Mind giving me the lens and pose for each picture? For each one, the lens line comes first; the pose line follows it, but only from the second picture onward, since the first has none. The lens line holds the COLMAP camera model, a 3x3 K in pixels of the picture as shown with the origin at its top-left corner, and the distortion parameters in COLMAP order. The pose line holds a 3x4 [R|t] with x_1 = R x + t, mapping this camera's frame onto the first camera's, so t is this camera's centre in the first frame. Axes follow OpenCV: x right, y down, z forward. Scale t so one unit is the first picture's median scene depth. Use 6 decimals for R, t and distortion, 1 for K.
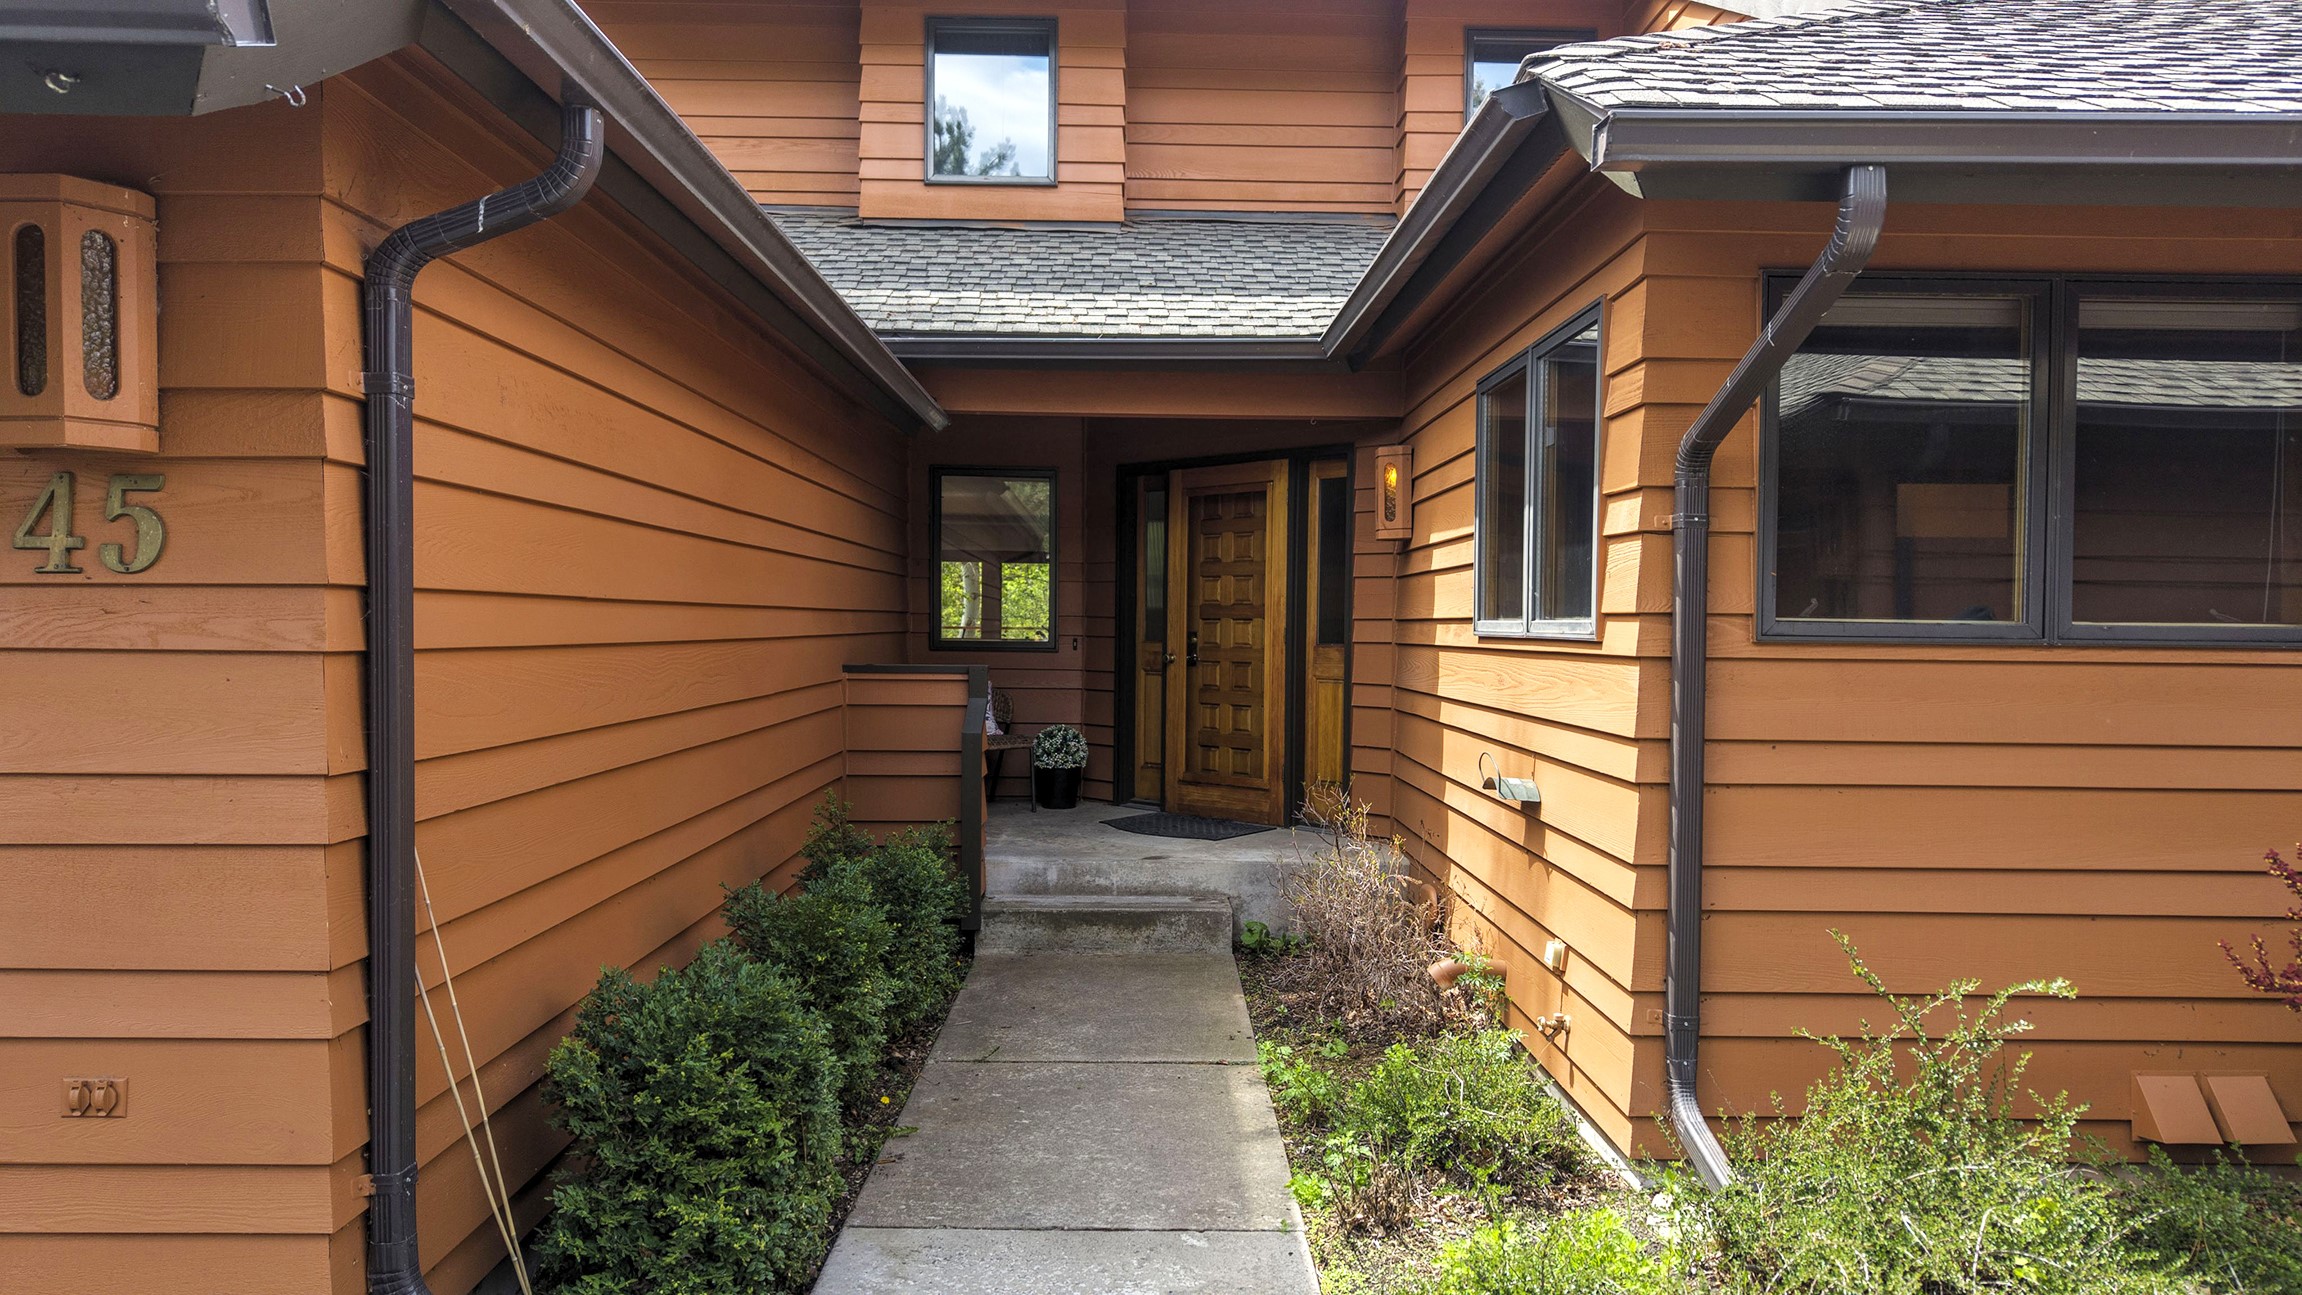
lens RADIAL K [[1622.4, 0, 1151.0], [0, 1622.4, 647.5], [0, 0, 1]] dist [0.001226, -0.000767]
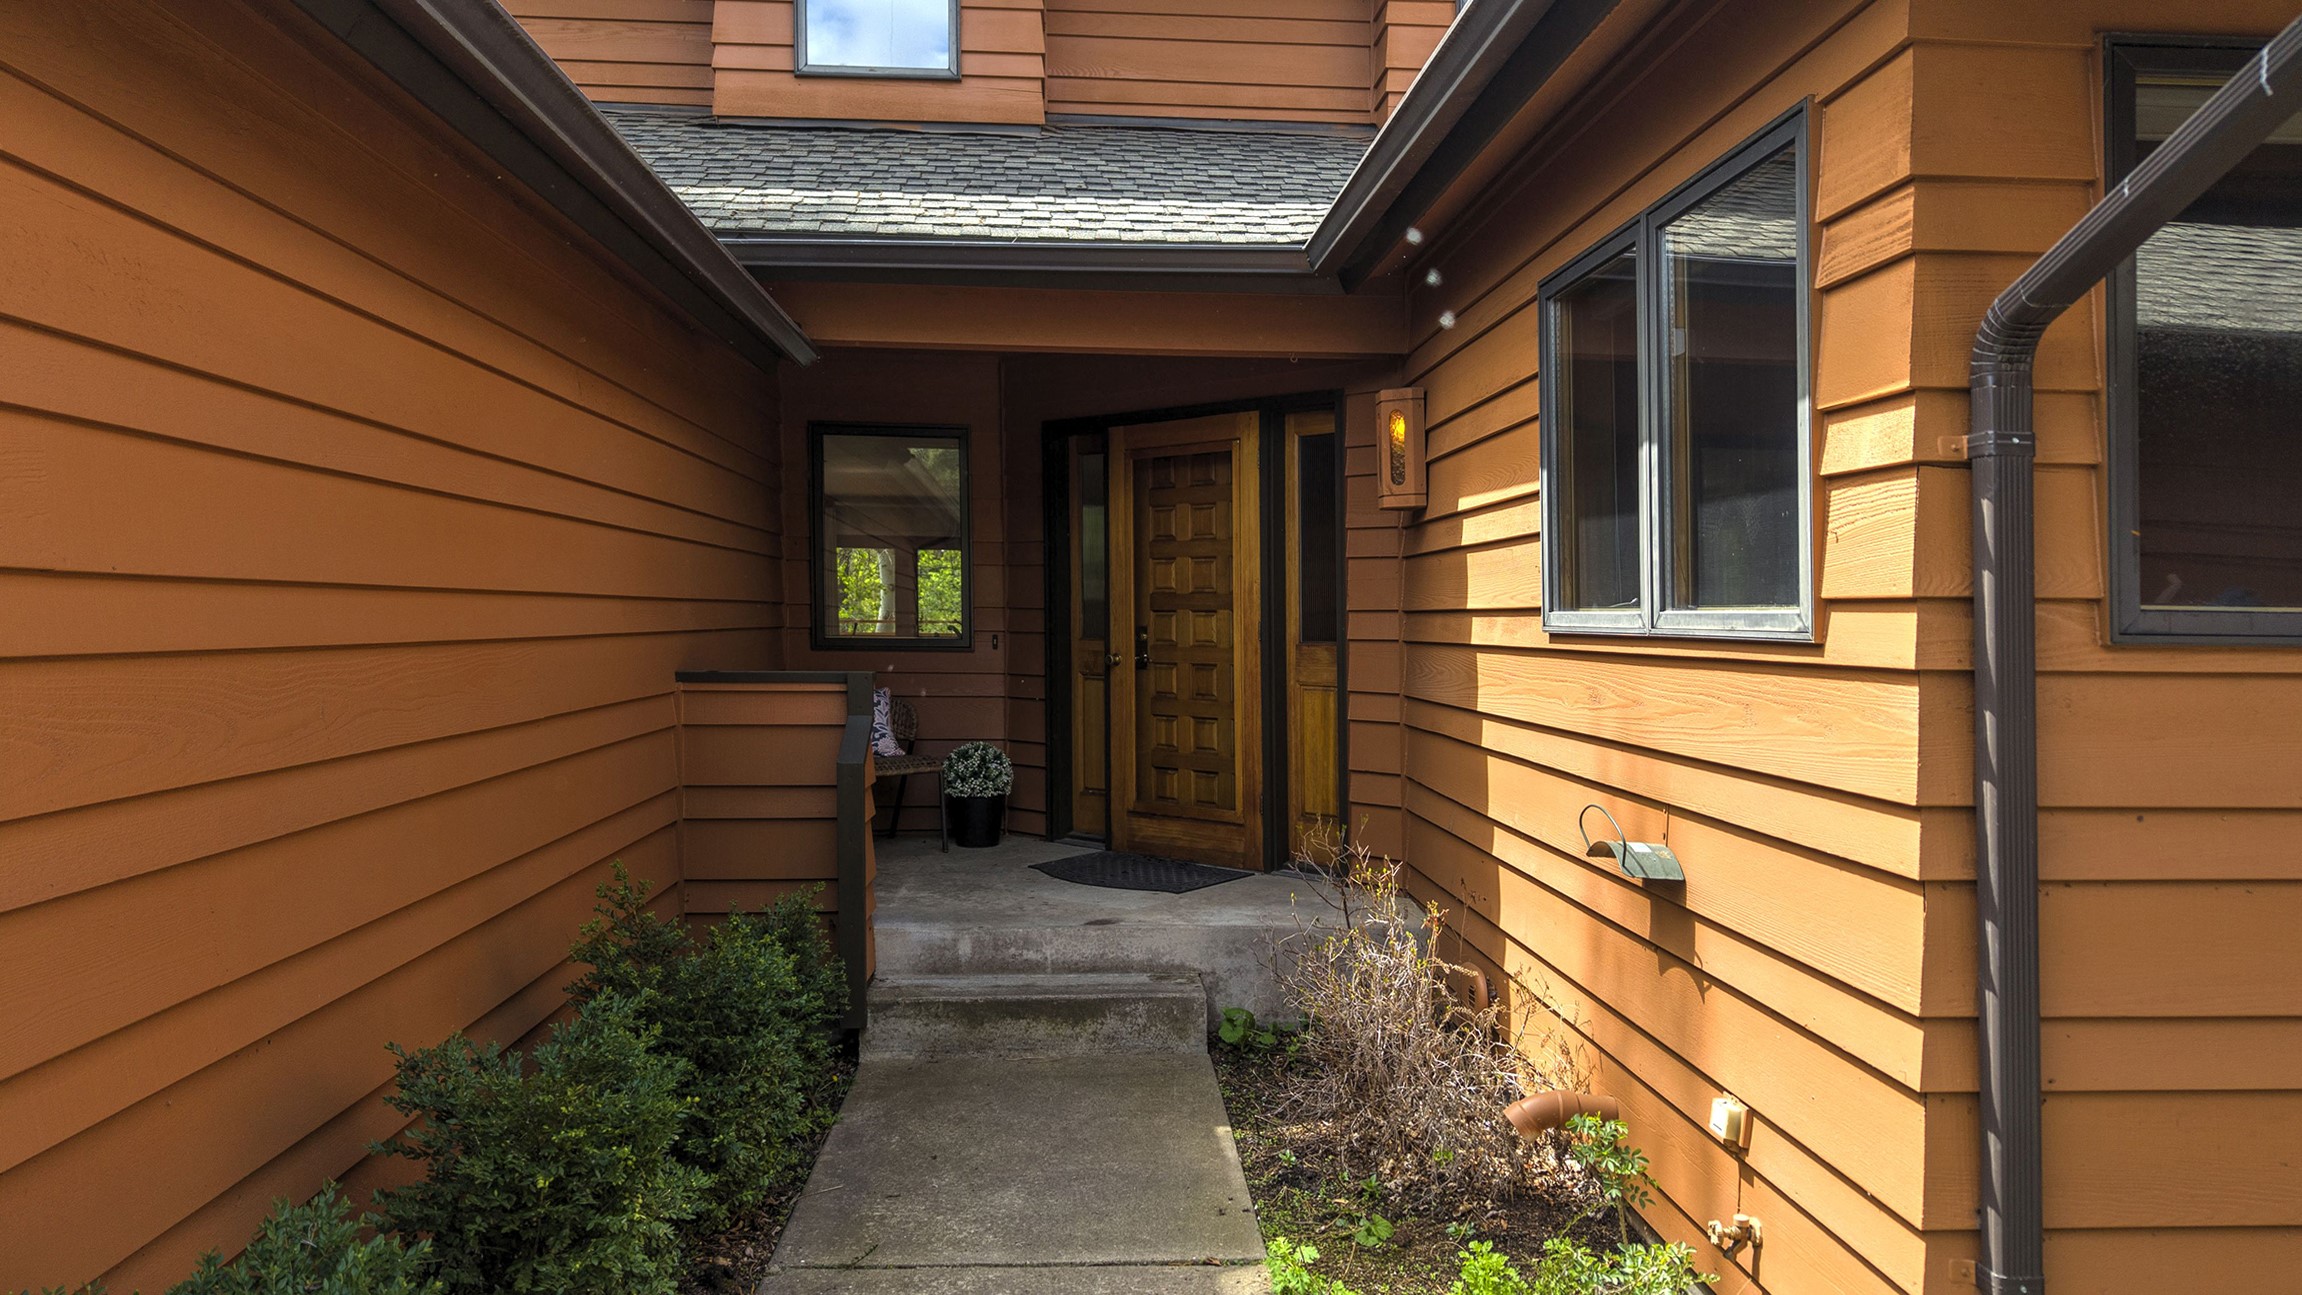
lens RADIAL K [[1547.1, 0, 1361.3], [0, 1547.1, 761.9], [0, 0, 1]] dist [0.013149, -0.001477]
pose [[0.984506, -0.018527, 0.174371, -0.002763], [0.004651, 0.996812, 0.079653, -0.004091], [-0.175291, -0.077608, 0.981453, 0.261708]]
